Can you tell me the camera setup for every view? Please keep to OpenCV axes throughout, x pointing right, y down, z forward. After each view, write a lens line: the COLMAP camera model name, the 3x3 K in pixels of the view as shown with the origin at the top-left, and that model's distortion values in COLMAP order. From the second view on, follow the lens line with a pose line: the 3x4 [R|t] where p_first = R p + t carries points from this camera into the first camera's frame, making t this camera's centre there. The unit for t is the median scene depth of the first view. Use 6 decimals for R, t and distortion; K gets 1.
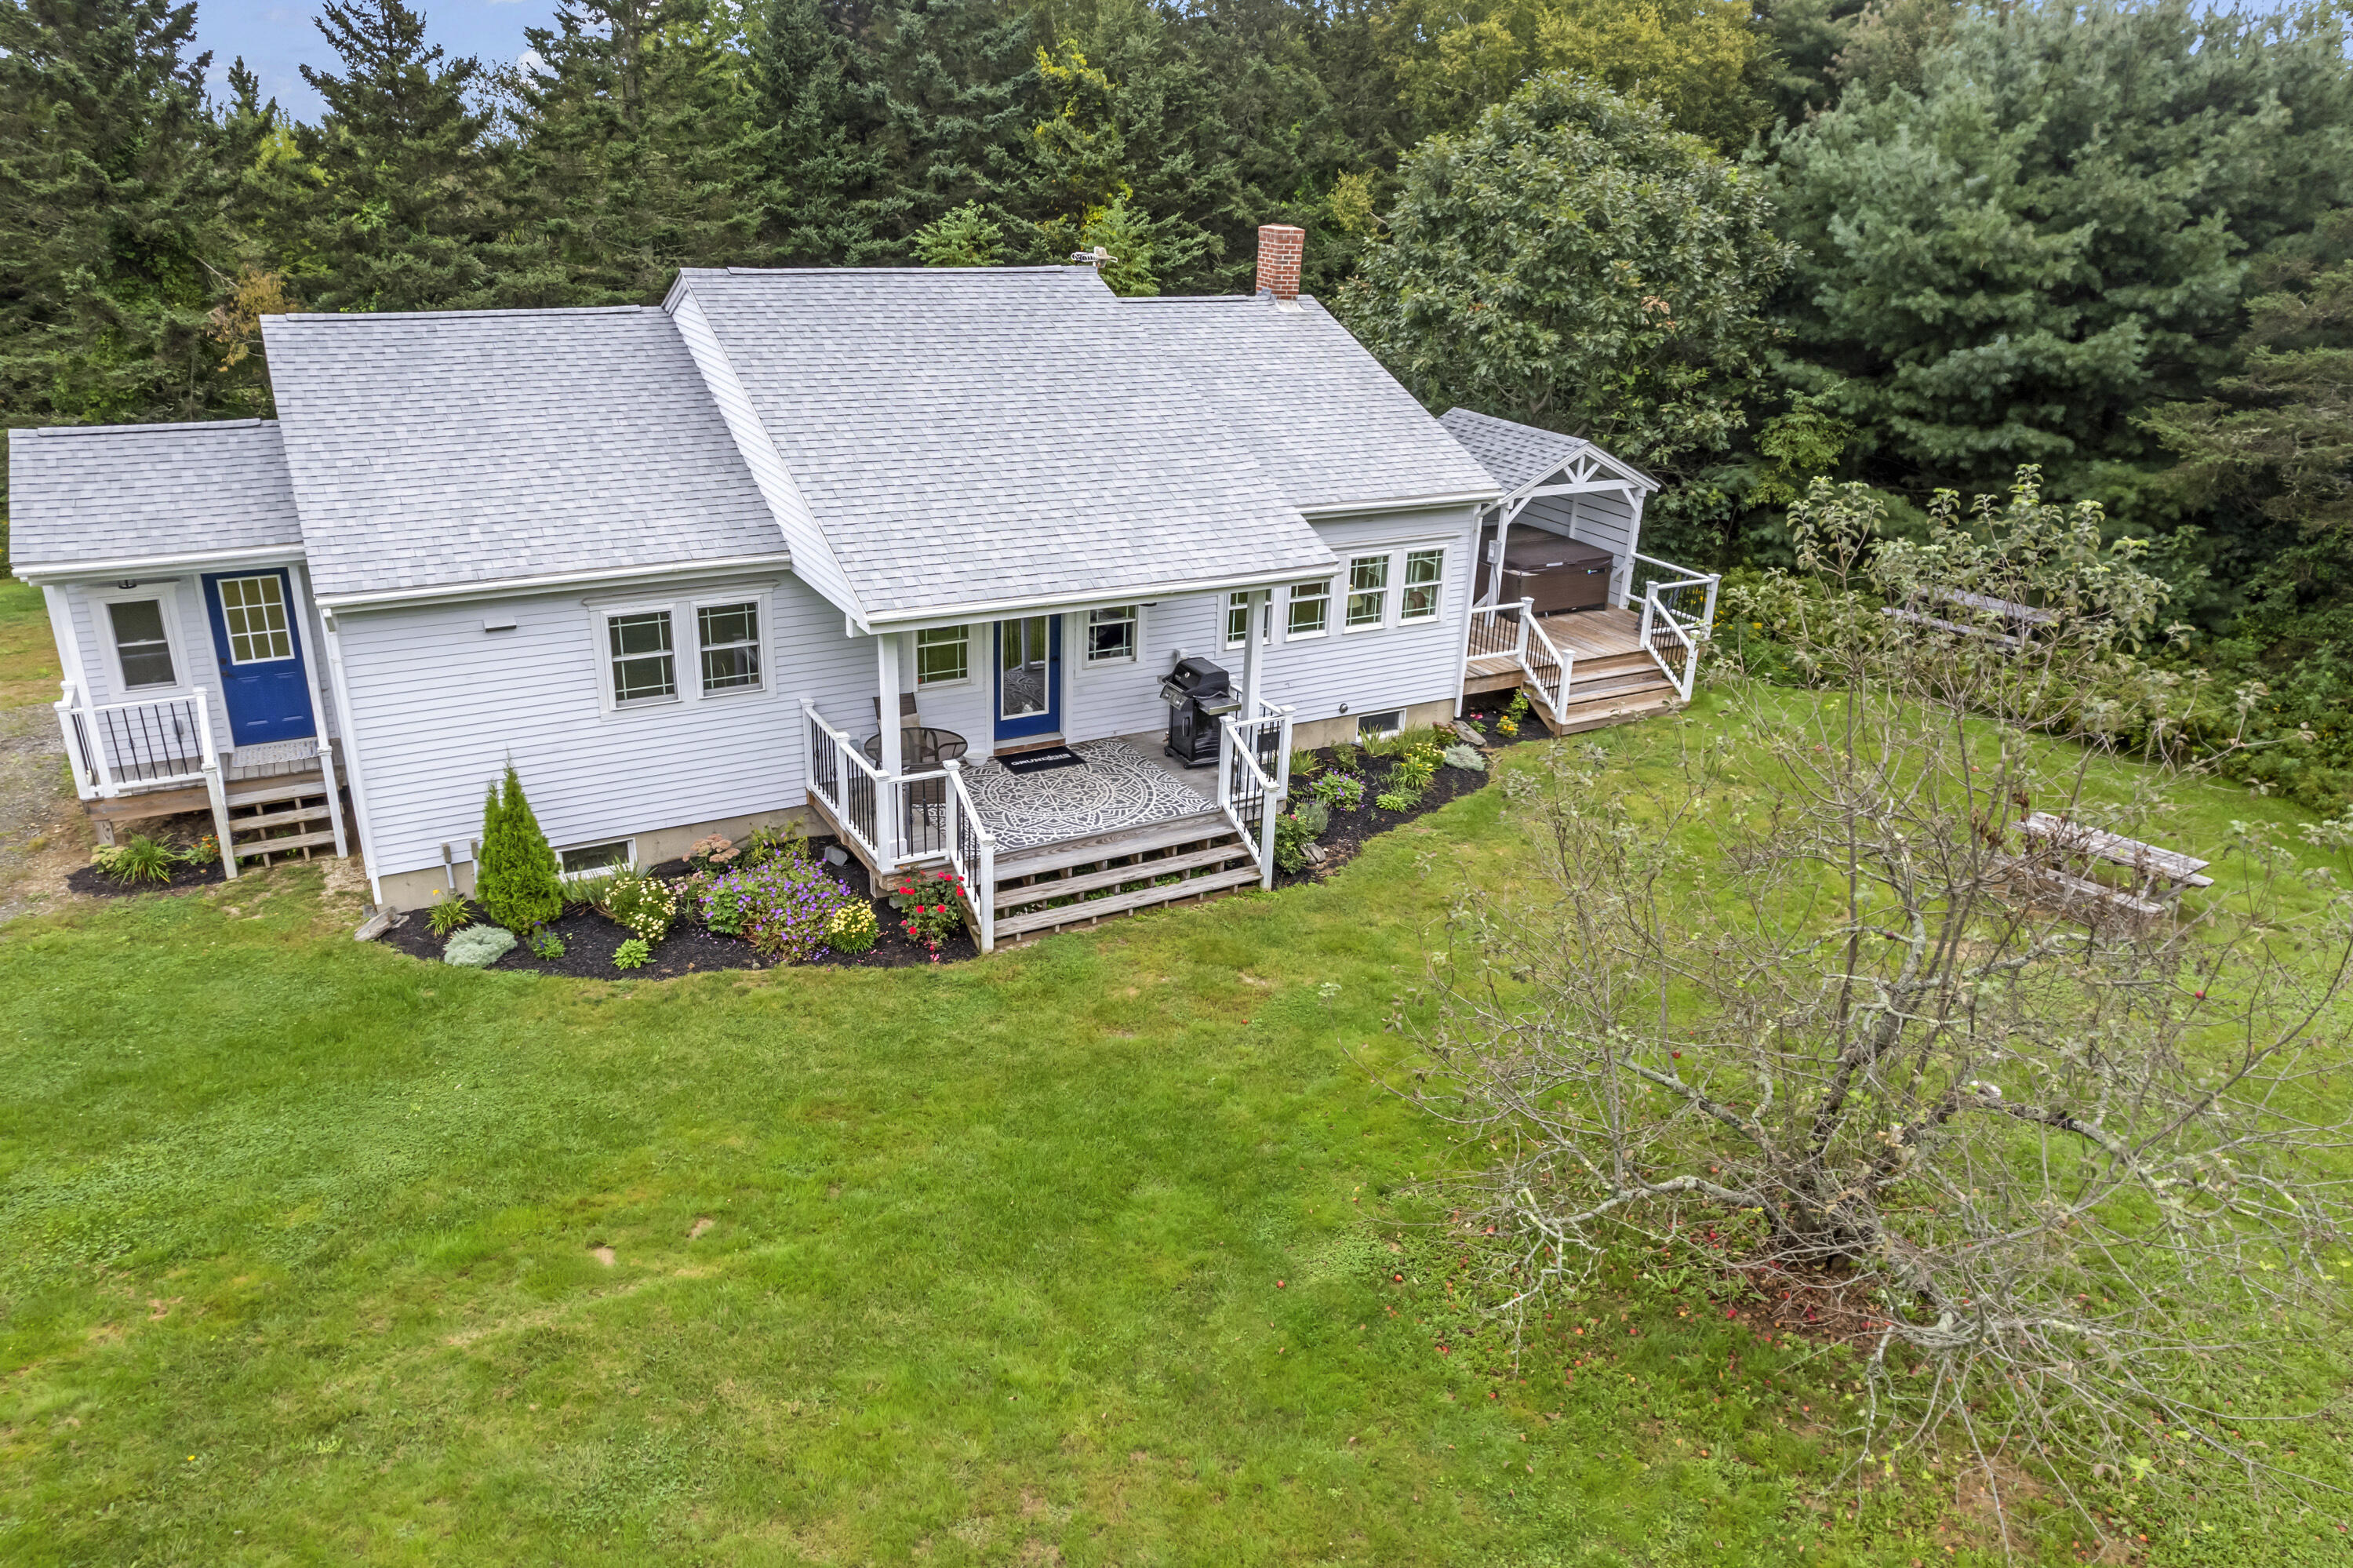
lens RADIAL K [[1503.1, 0, 1176.5], [0, 1503.1, 784.0], [0, 0, 1]] dist [-0.100820, 0.095286]
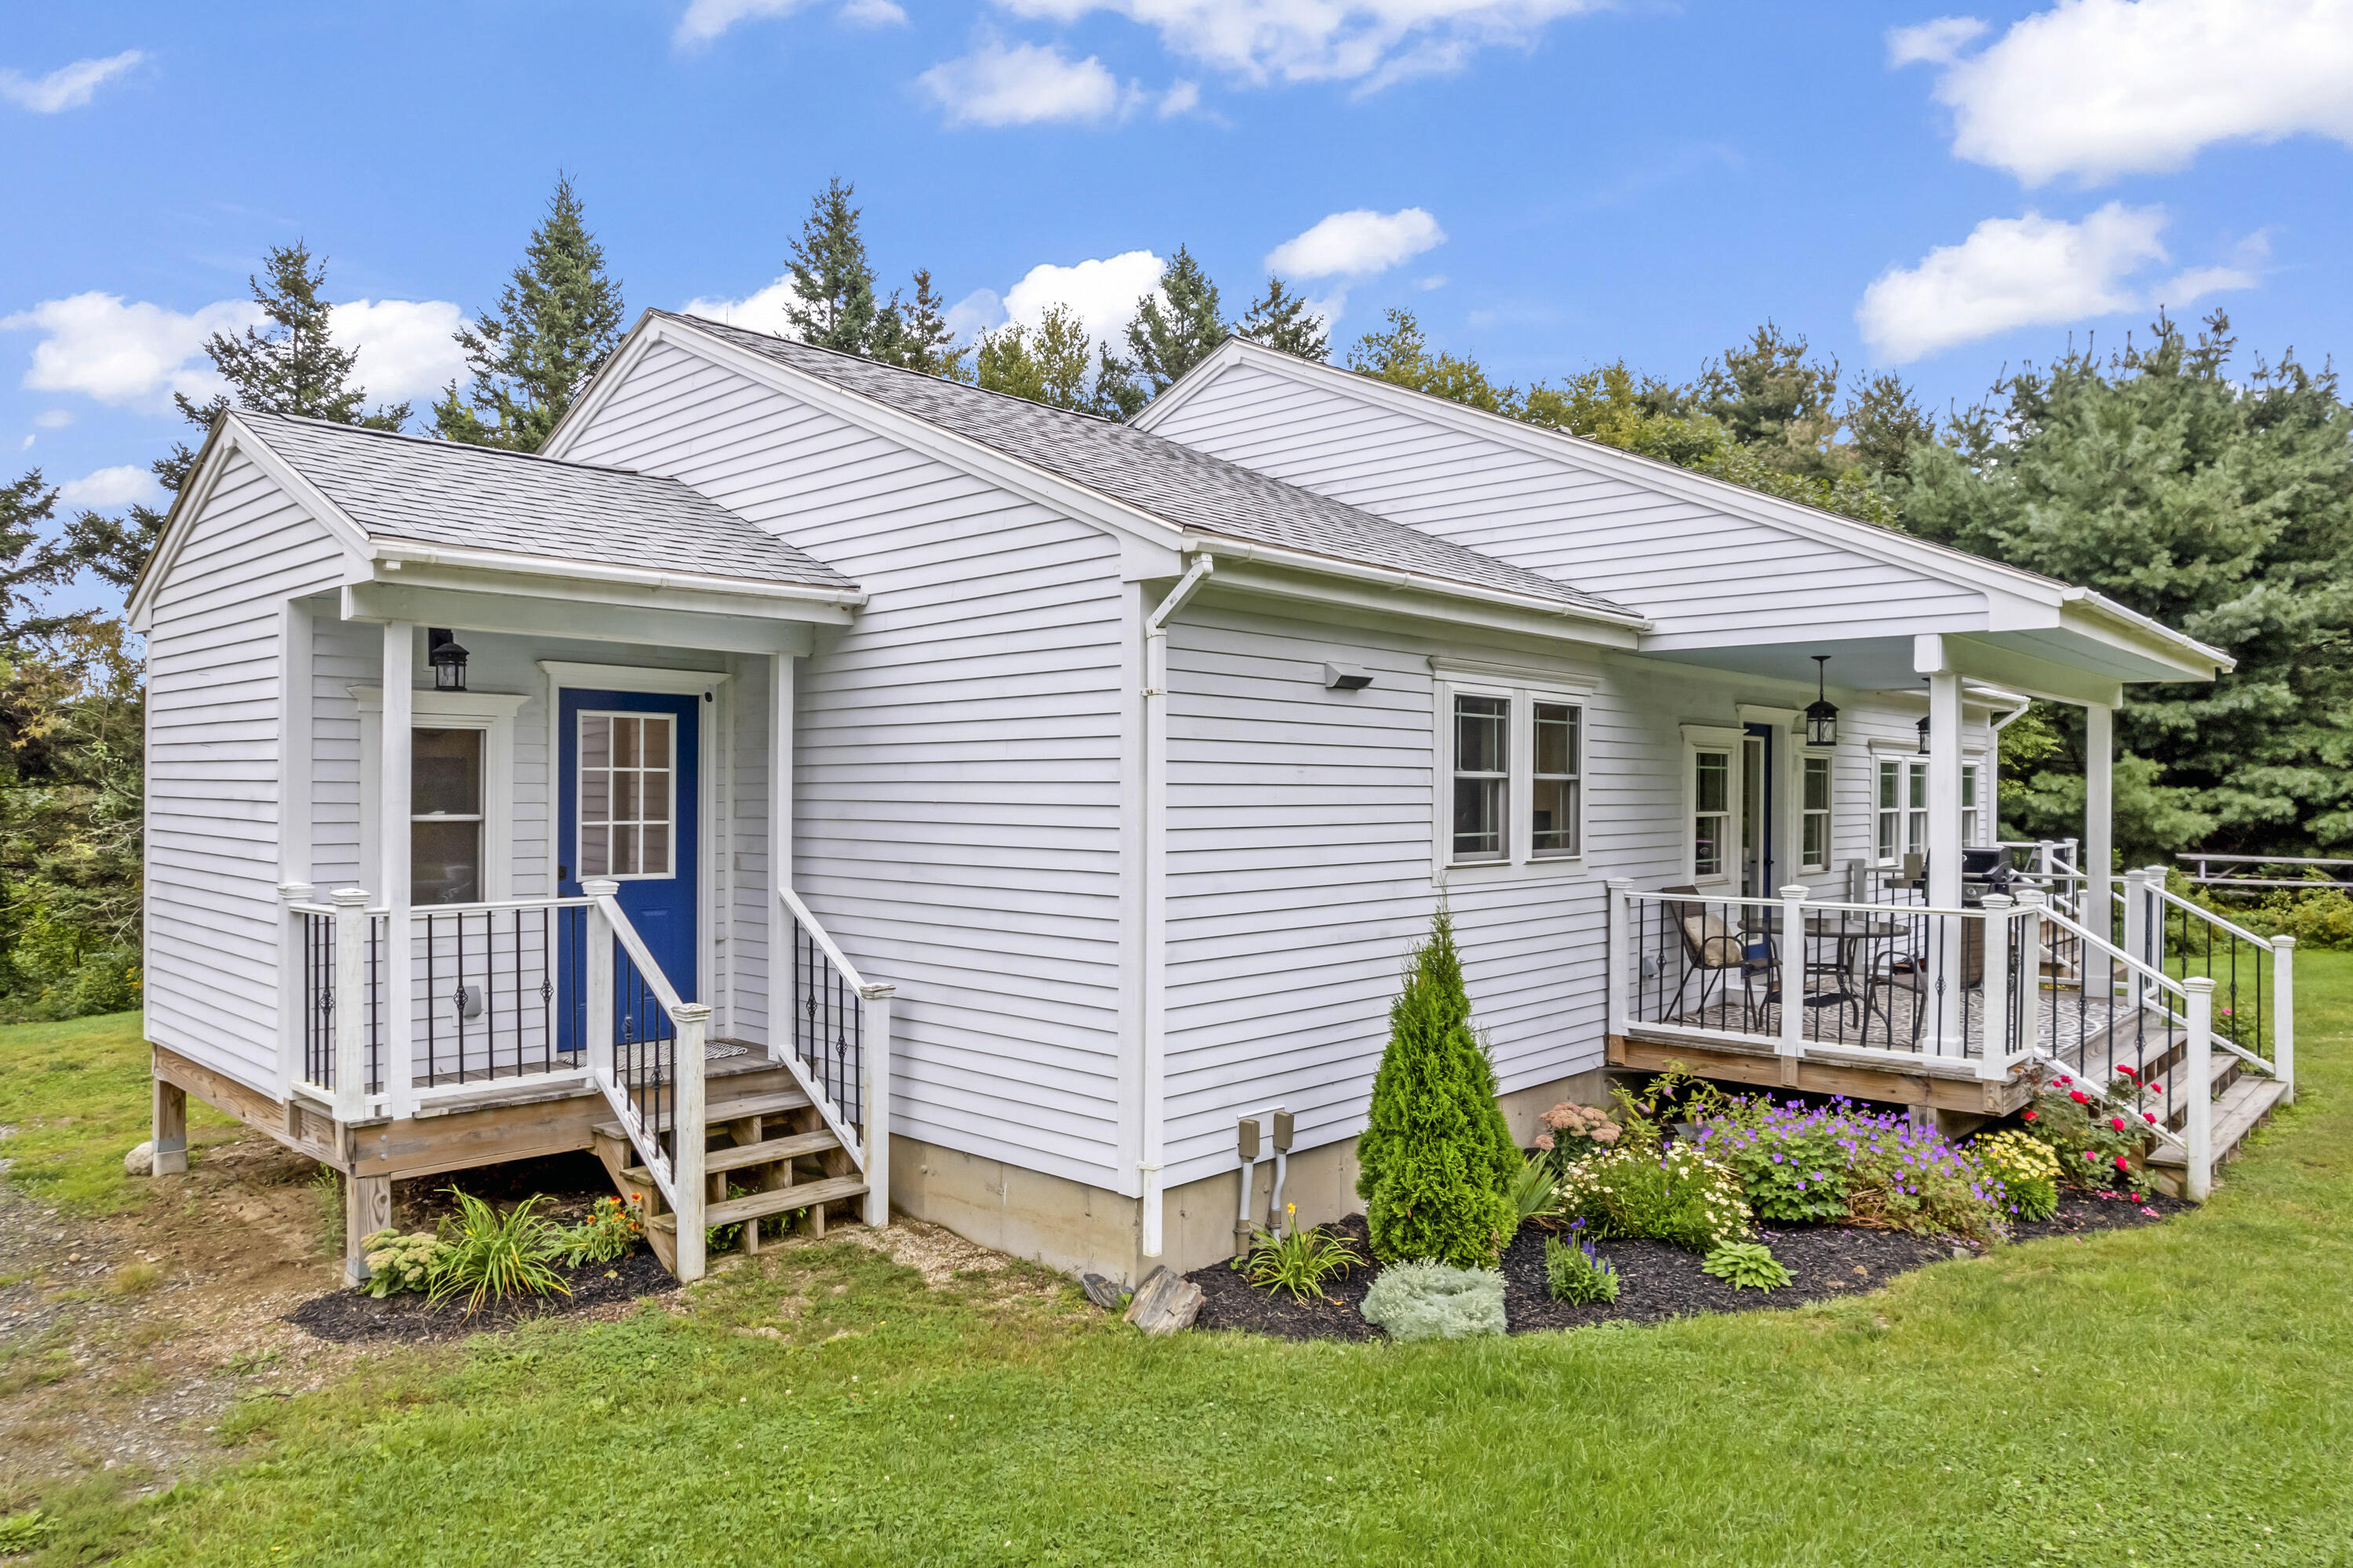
lens RADIAL K [[1503.1, 0, 1176.5], [0, 1503.1, 784.0], [0, 0, 1]] dist [-0.100820, 0.095286]
pose [[0.956132, -0.034703, 0.290875, -0.629721], [0.144650, 0.919388, -0.365789, 0.110739], [-0.254733, 0.391817, 0.884076, 0.511140]]
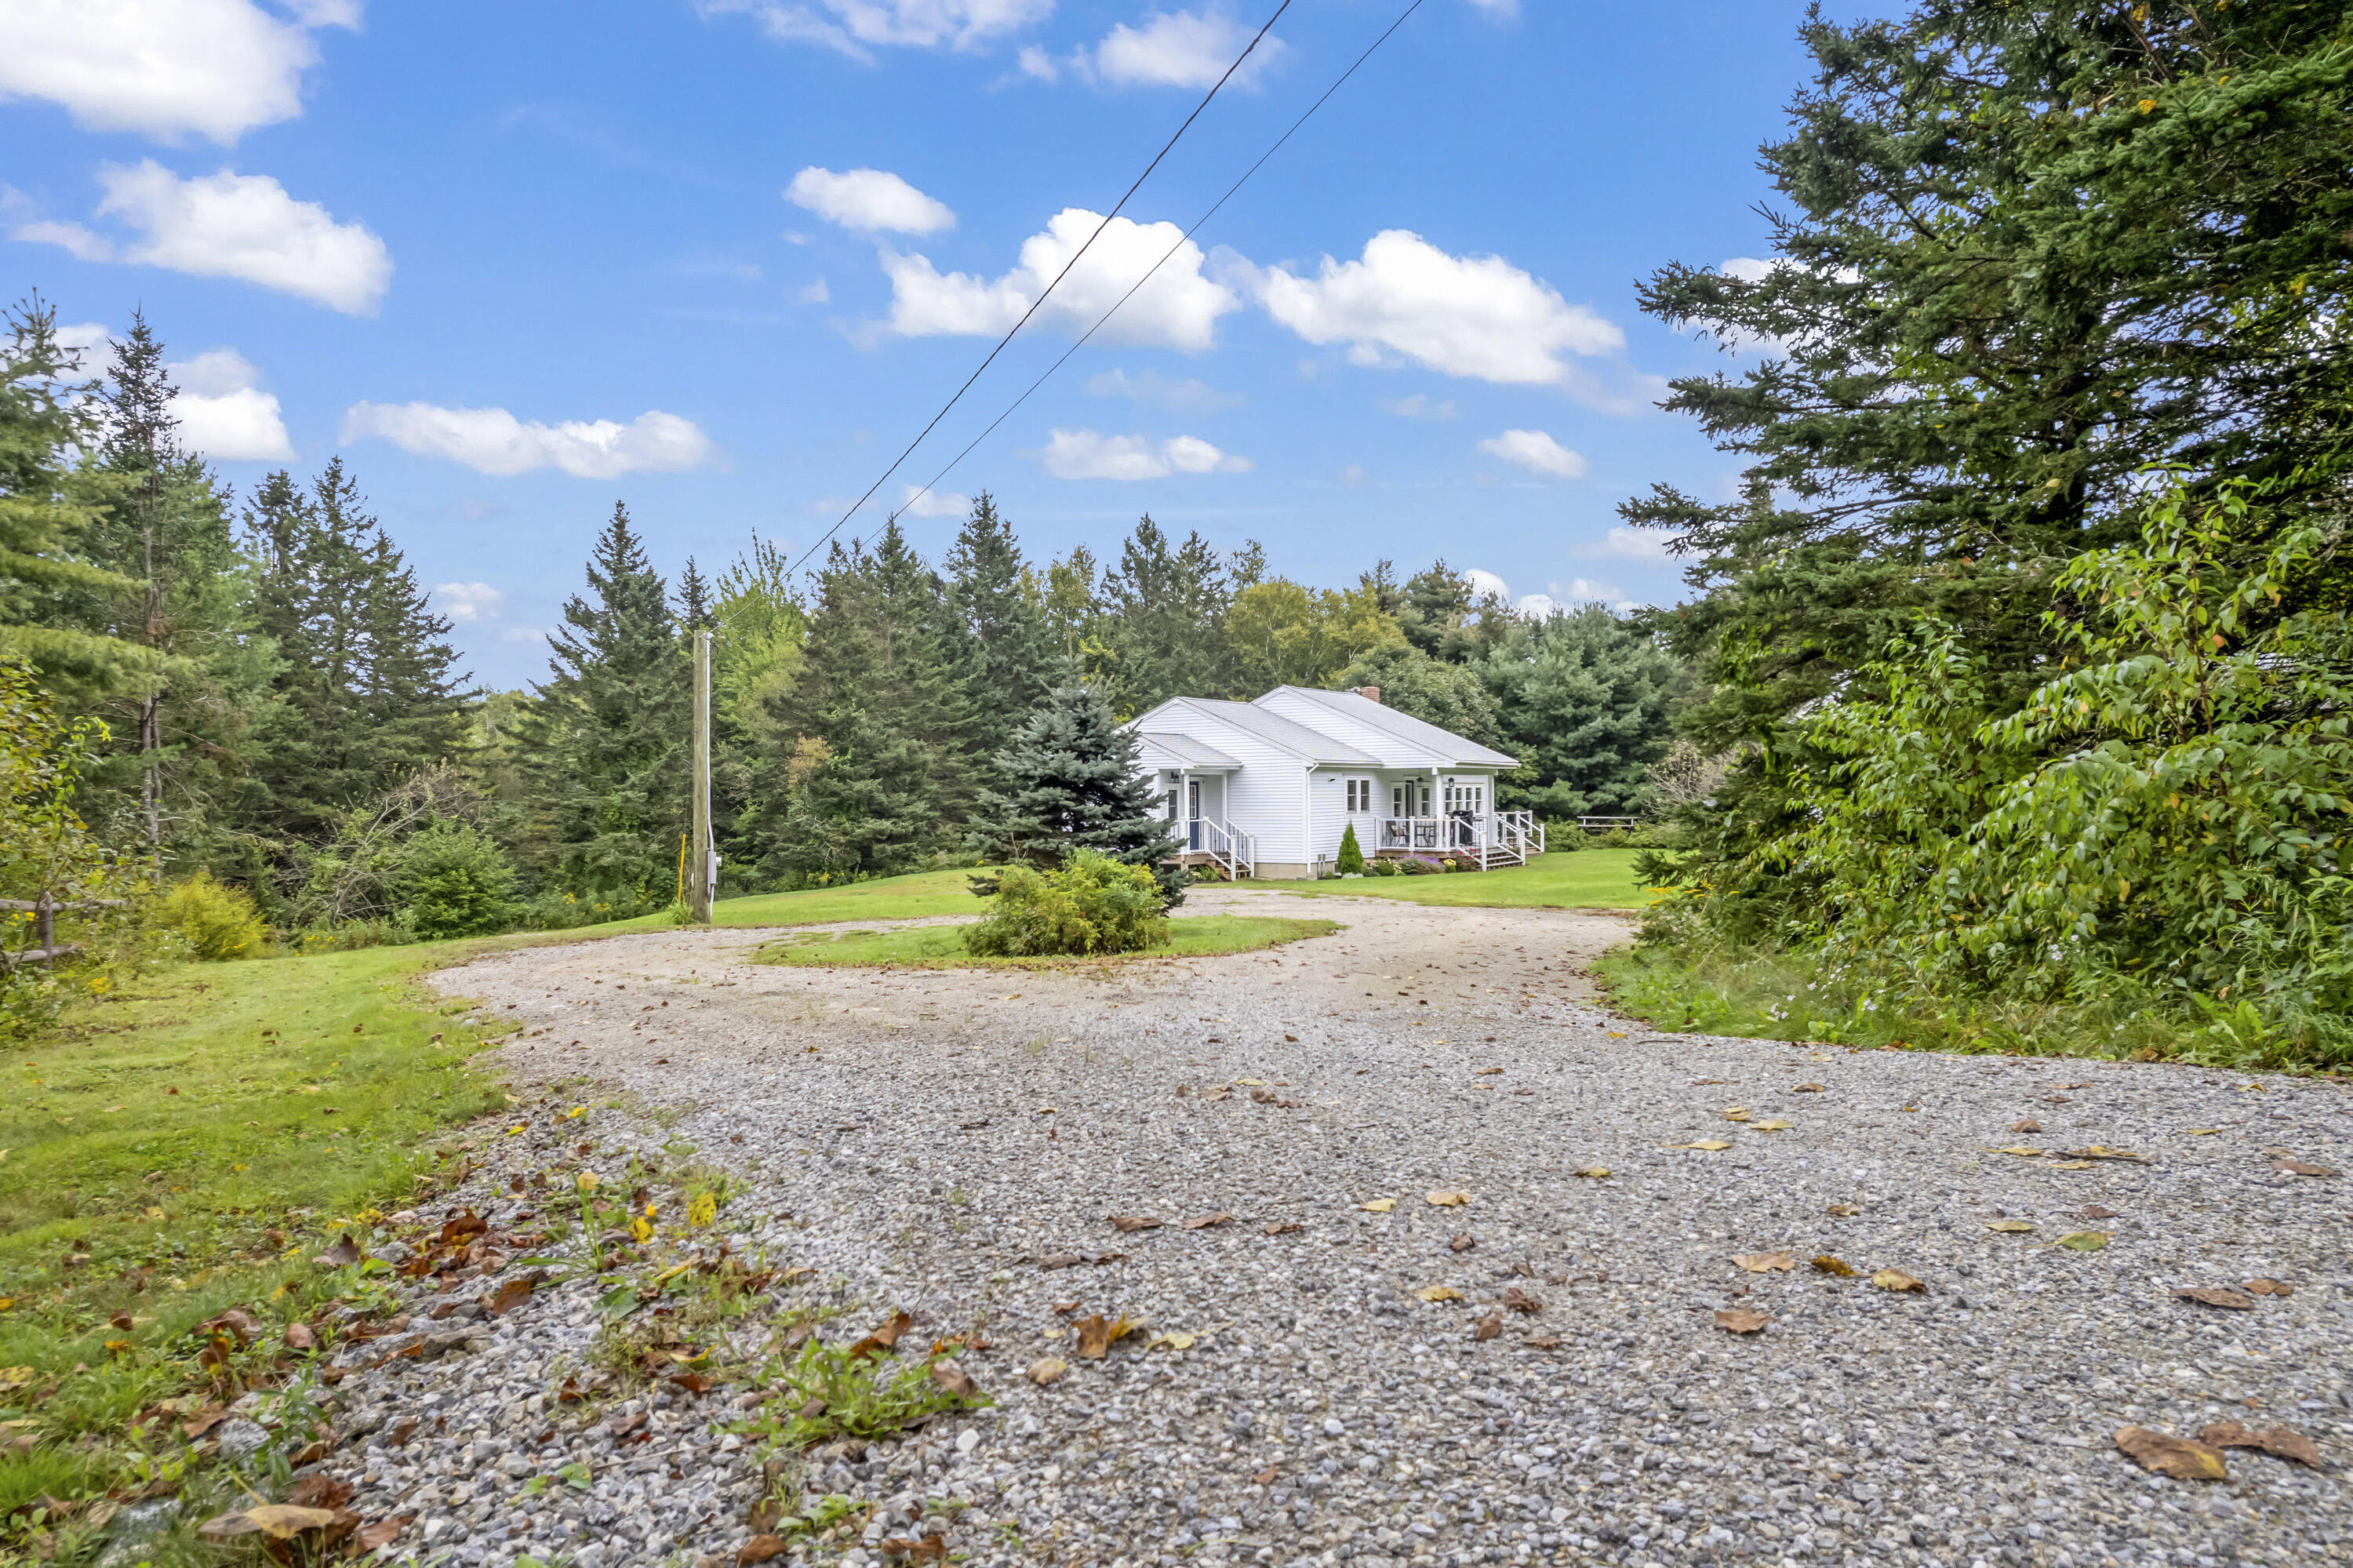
lens RADIAL K [[1503.1, 0, 1176.5], [0, 1503.1, 784.0], [0, 0, 1]] dist [-0.100820, 0.095286]
pose [[0.892772, -0.045603, 0.448194, -1.999172], [0.215556, 0.916832, -0.336086, 0.821922], [-0.395593, 0.396659, 0.828353, -1.355693]]
